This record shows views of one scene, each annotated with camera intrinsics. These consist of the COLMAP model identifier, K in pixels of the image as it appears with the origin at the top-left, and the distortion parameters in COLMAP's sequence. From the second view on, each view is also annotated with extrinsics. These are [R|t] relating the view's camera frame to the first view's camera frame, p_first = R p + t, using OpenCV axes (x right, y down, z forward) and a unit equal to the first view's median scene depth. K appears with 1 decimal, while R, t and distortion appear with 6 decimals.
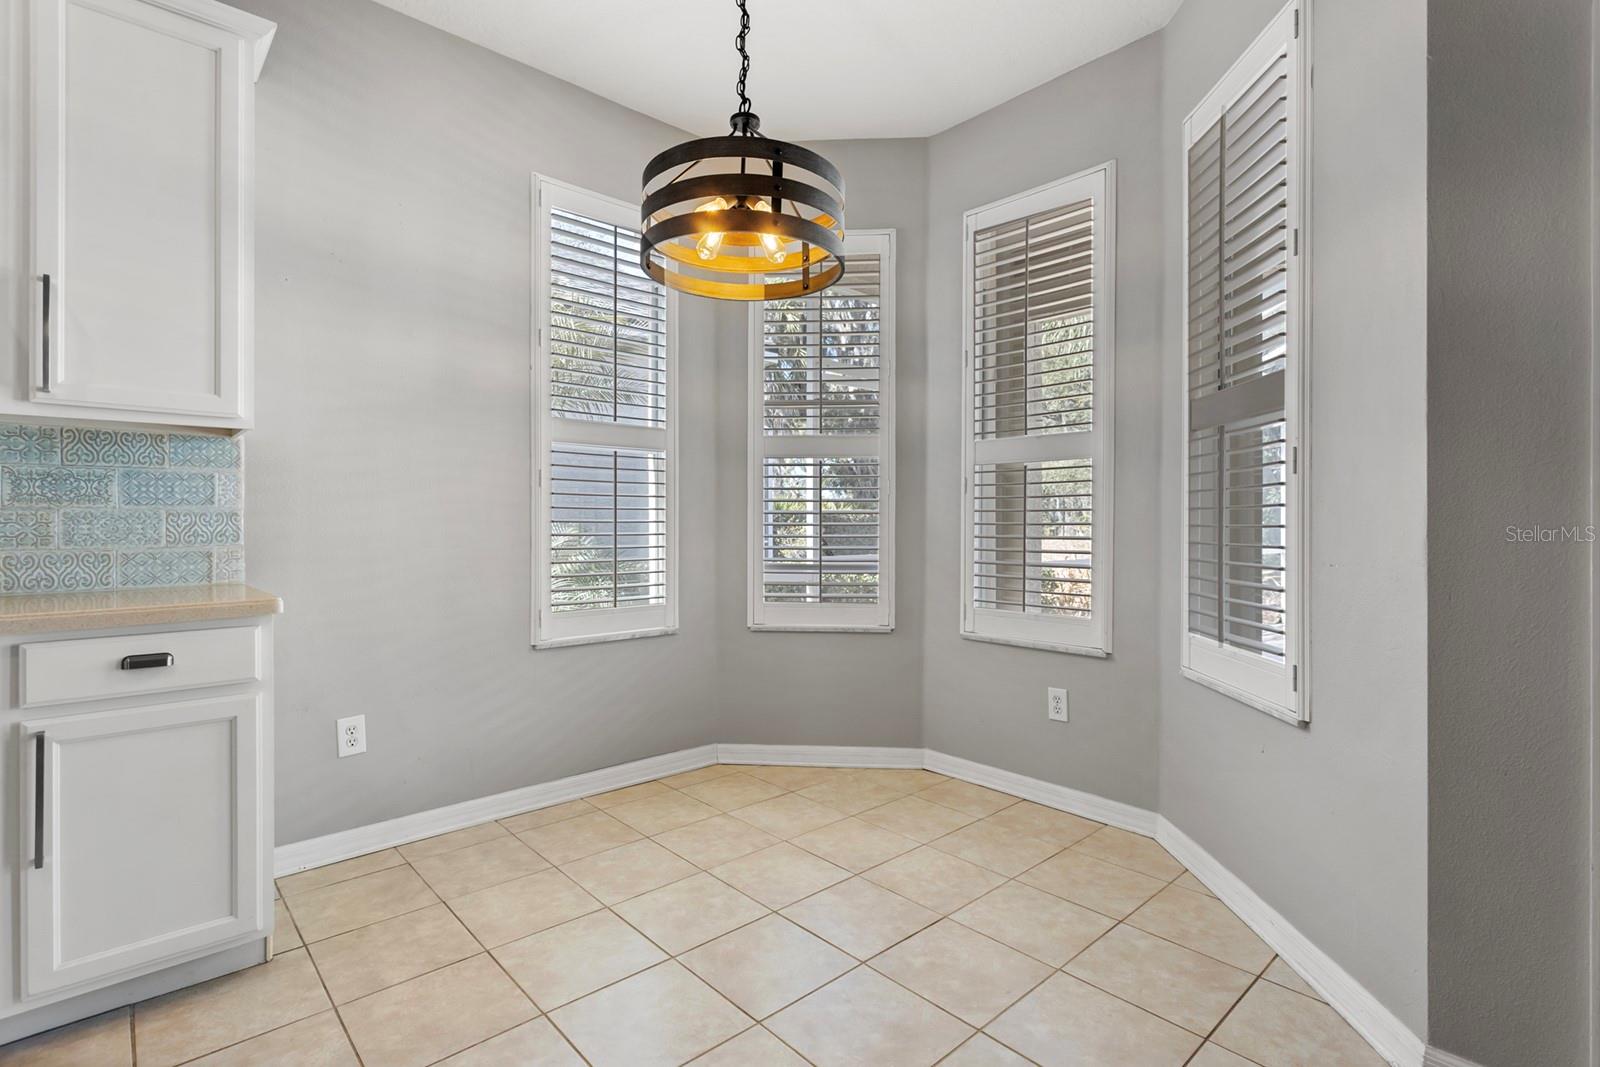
lens RADIAL K [[767.7, 0, 792.7], [0, 767.7, 522.4], [0, 0, 1]] dist [0.004869, -0.001496]
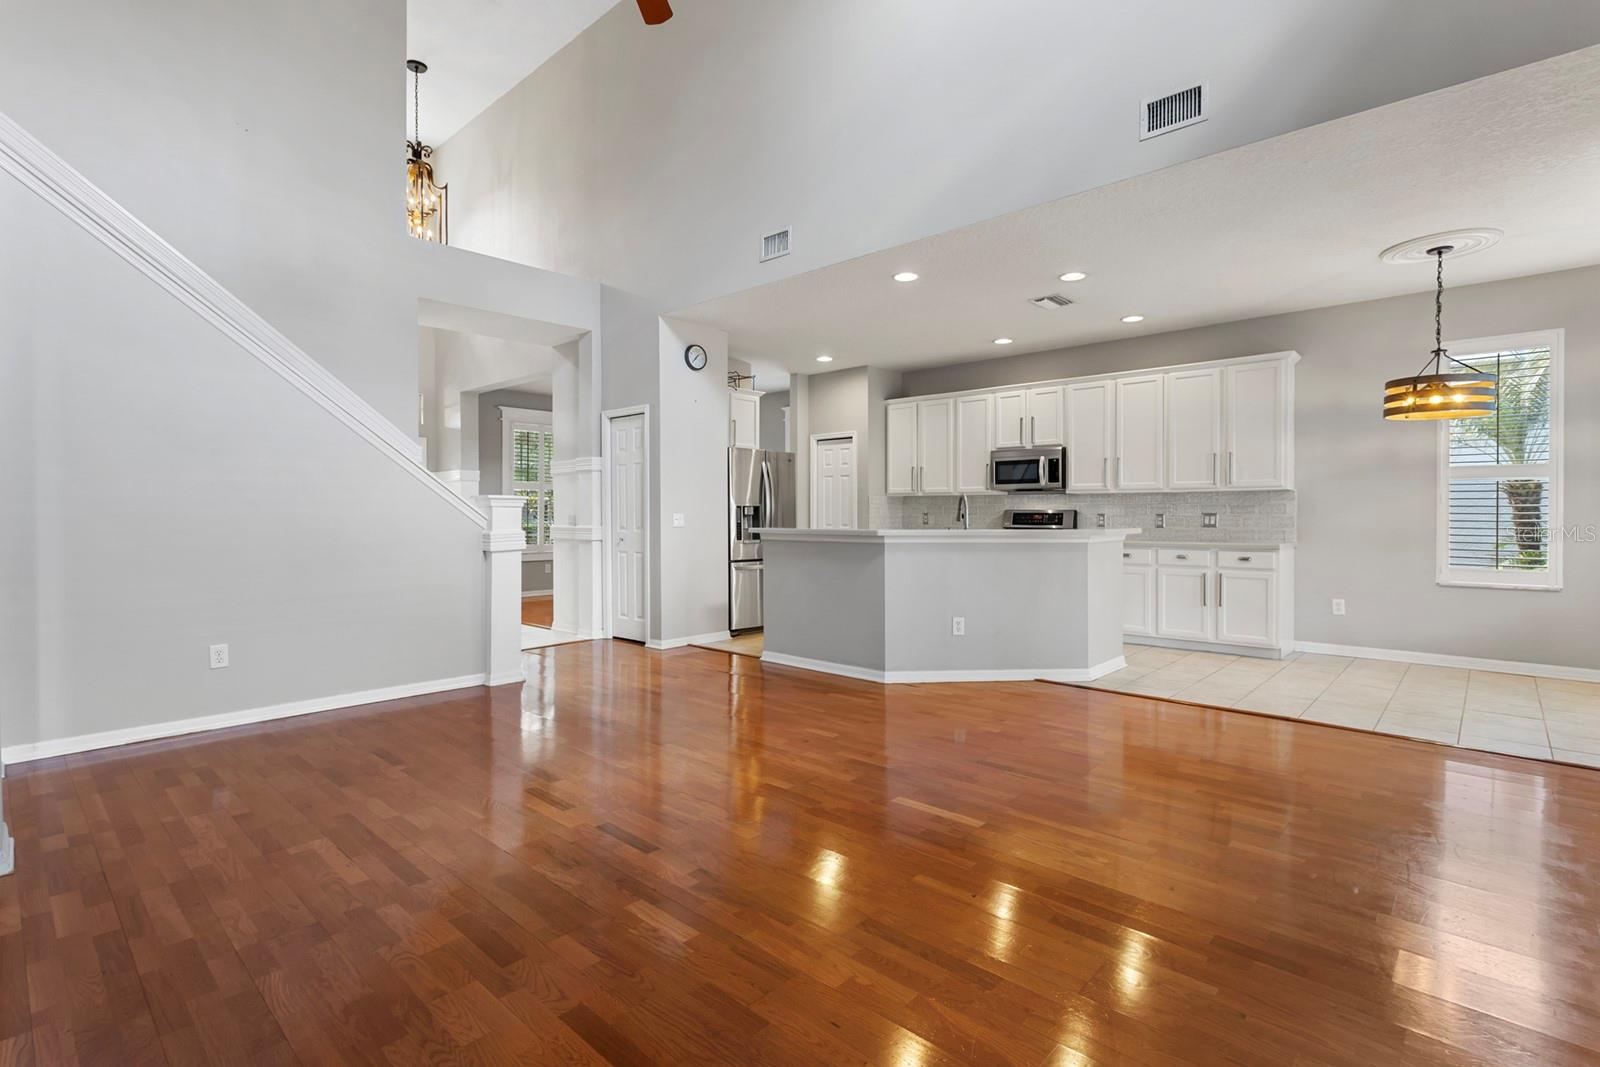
lens RADIAL K [[767.7, 0, 796.5], [0, 767.7, 509.4], [0, 0, 1]] dist [0.004869, -0.001496]
pose [[0.089281, -0.003436, -0.996001, 2.046281], [0.002330, 0.999992, -0.003241, -0.037178], [0.996004, -0.002032, 0.089288, -1.129419]]
